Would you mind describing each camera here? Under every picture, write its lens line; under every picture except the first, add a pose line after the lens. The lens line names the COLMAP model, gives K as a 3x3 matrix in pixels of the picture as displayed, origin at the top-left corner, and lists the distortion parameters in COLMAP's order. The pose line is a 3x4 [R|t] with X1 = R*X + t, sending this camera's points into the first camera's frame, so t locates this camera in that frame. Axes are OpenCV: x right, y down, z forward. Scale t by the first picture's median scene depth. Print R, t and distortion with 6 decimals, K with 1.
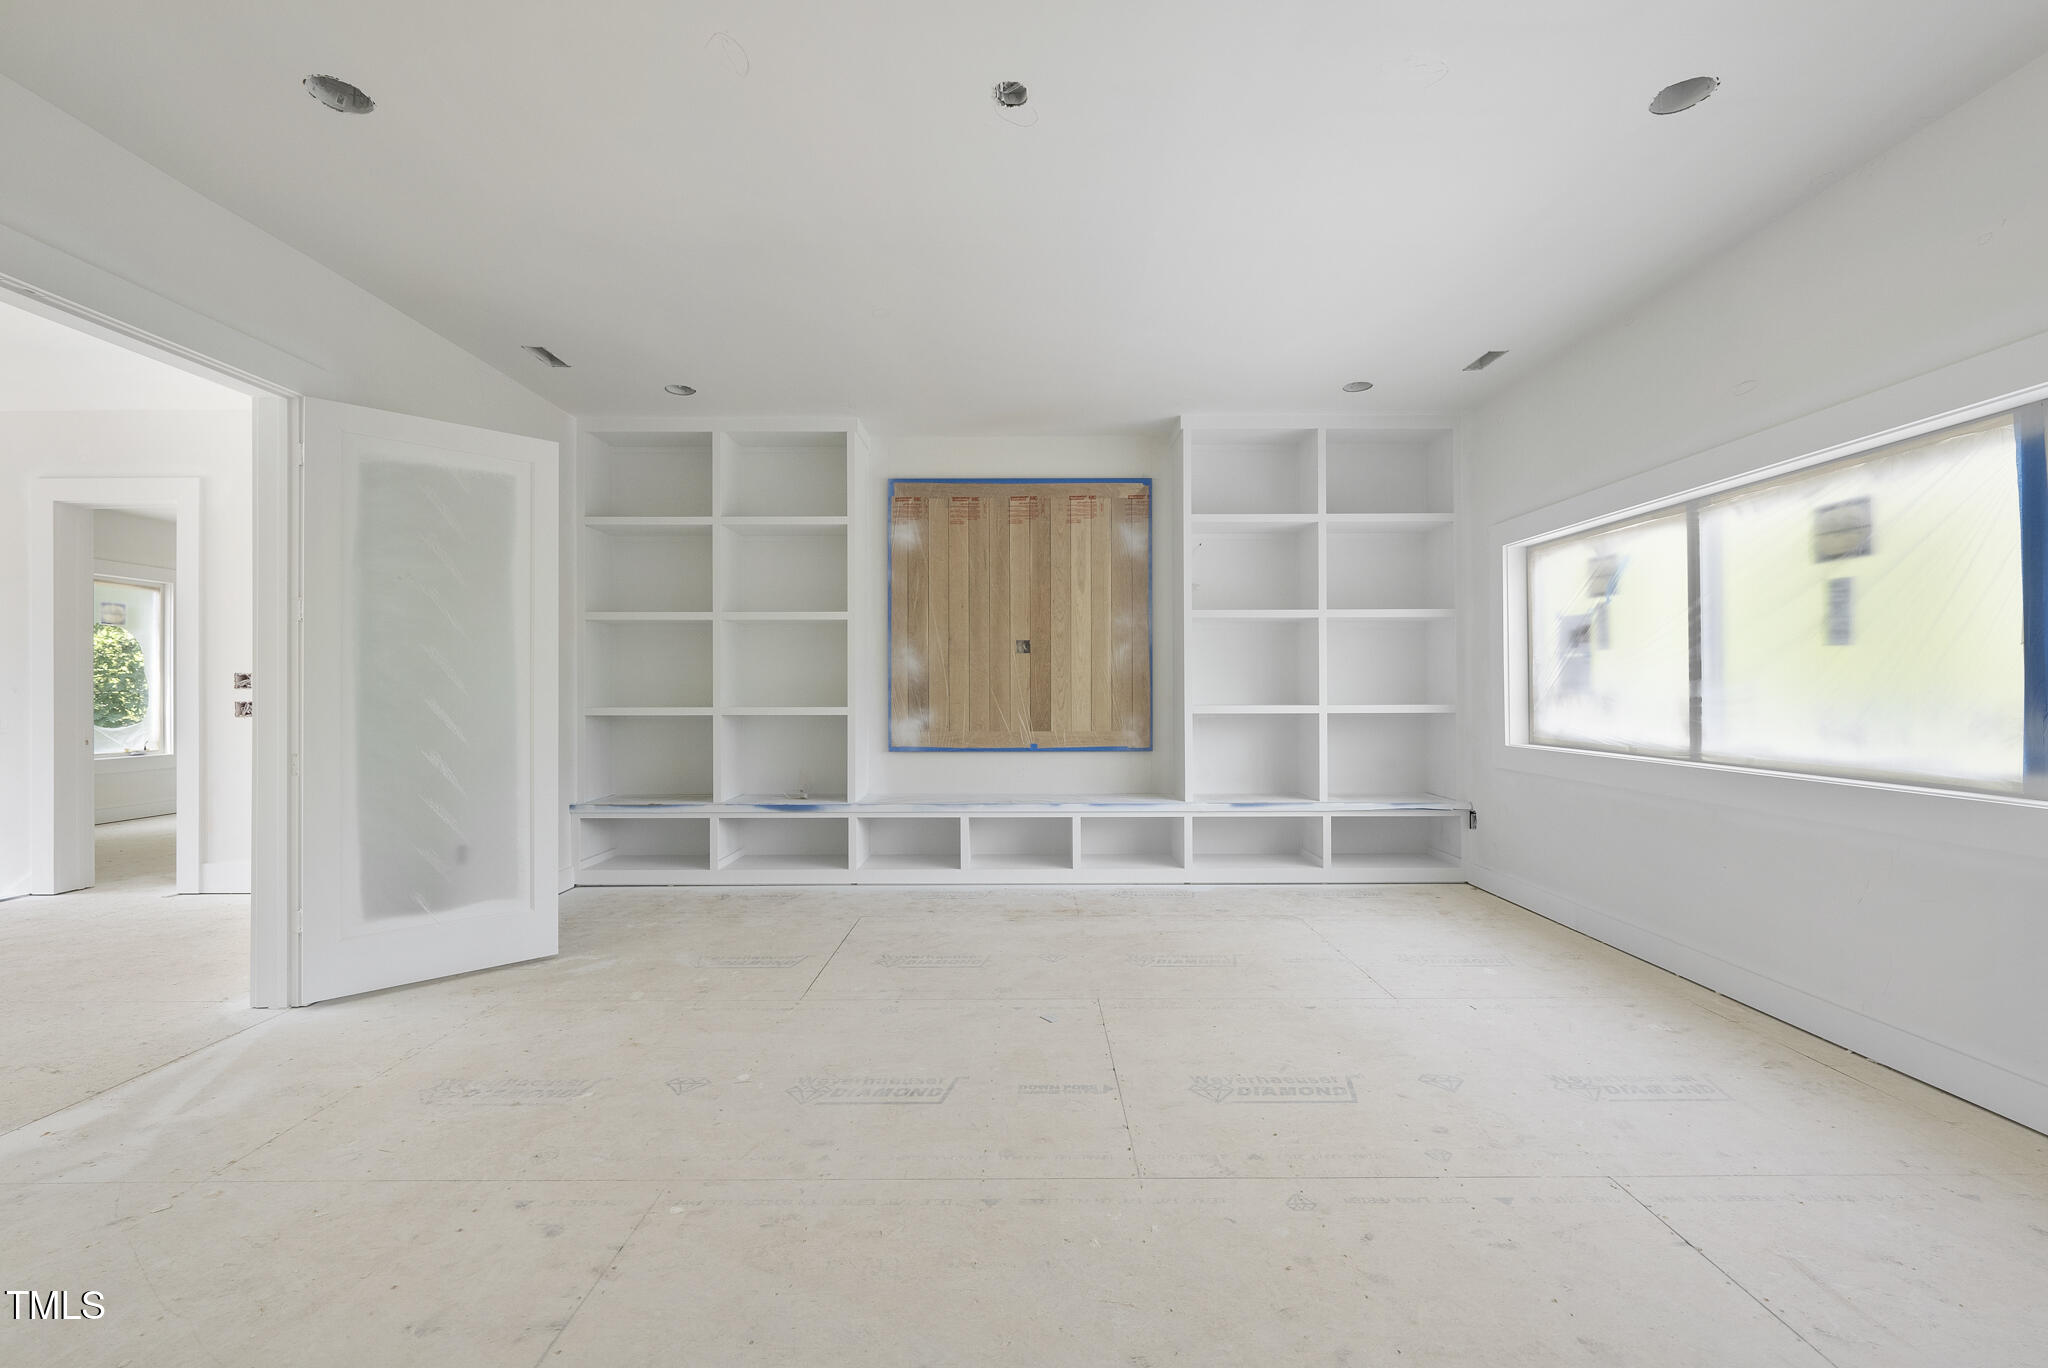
lens RADIAL K [[810.7, 0, 1029.6], [0, 810.7, 689.2], [0, 0, 1]] dist [0.002000, -0.000197]
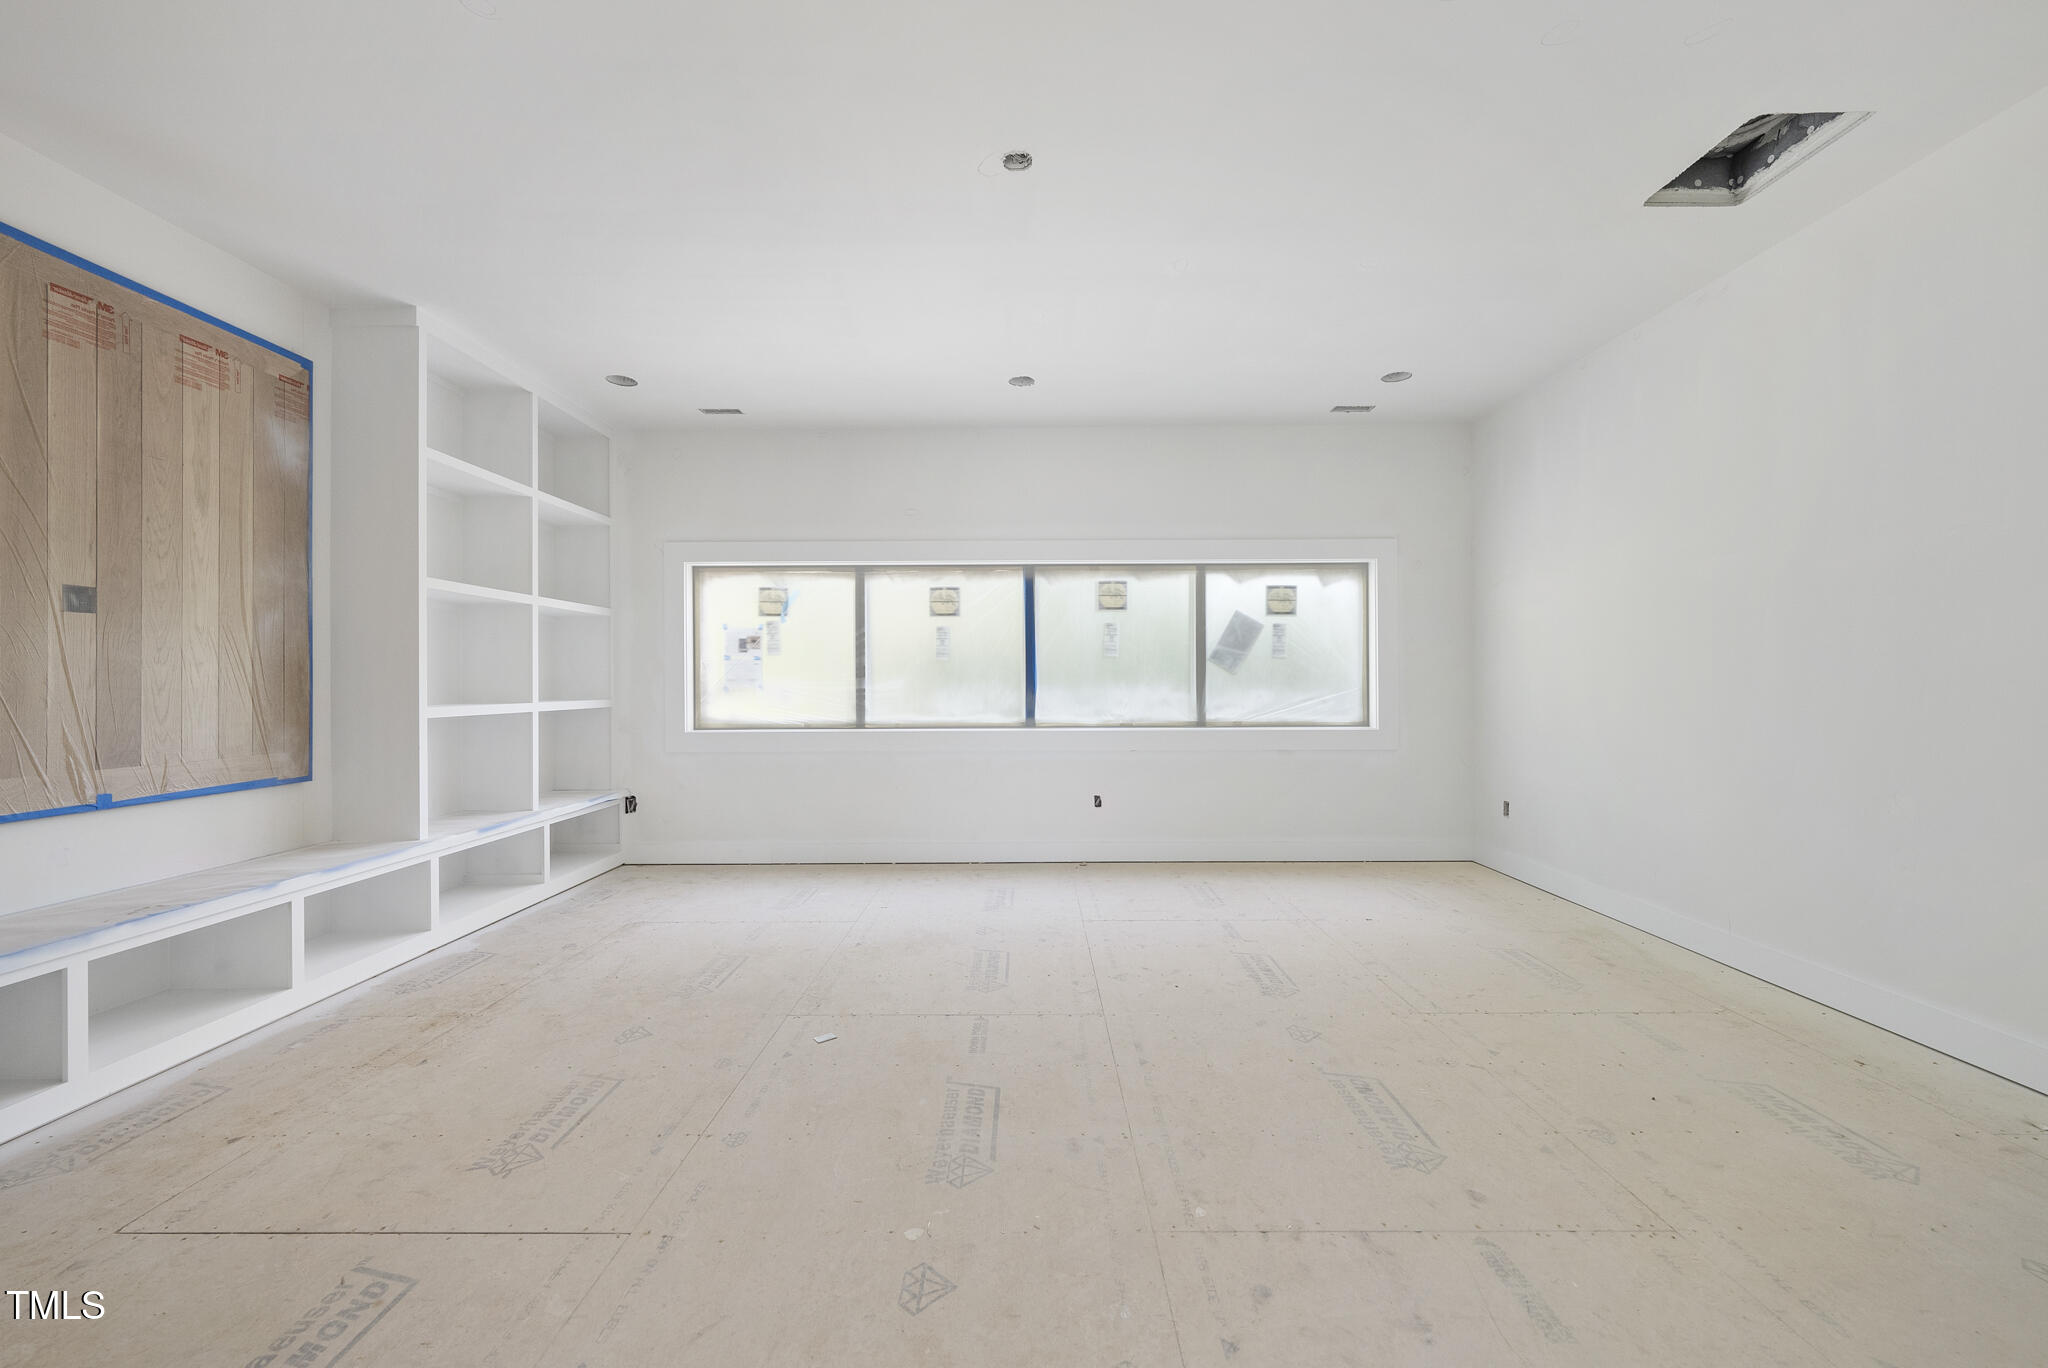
lens RADIAL K [[810.7, 0, 1028.4], [0, 810.7, 682.1], [0, 0, 1]] dist [0.002000, -0.000197]
pose [[0.000828, 0.002959, 0.999995, -0.638552], [0.004627, 0.999985, -0.002963, 0.002351], [-0.999989, 0.004629, 0.000814, 0.543017]]
